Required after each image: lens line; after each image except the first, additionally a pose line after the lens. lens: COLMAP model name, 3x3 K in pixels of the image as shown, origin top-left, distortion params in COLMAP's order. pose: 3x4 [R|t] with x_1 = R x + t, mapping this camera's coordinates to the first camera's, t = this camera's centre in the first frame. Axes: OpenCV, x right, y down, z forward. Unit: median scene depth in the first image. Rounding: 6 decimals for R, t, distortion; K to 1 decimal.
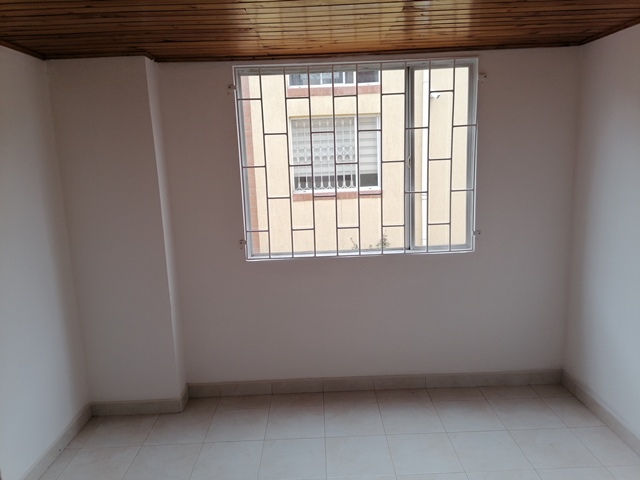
lens RADIAL K [[479.8, 0, 320.0], [0, 479.8, 240.0], [0, 0, 1]] dist [0.061193, -0.060545]
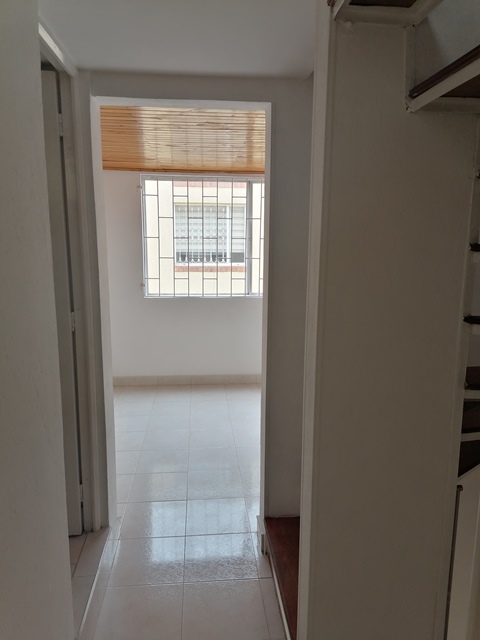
lens RADIAL K [[479.8, 0, 240.0], [0, 479.8, 320.0], [0, 0, 1]] dist [0.061193, -0.060545]
pose [[0.995960, 0.031500, 0.084095, 0.028457], [-0.030861, 0.999484, -0.008897, 0.123310], [-0.084331, 0.006266, 0.996418, -0.597295]]
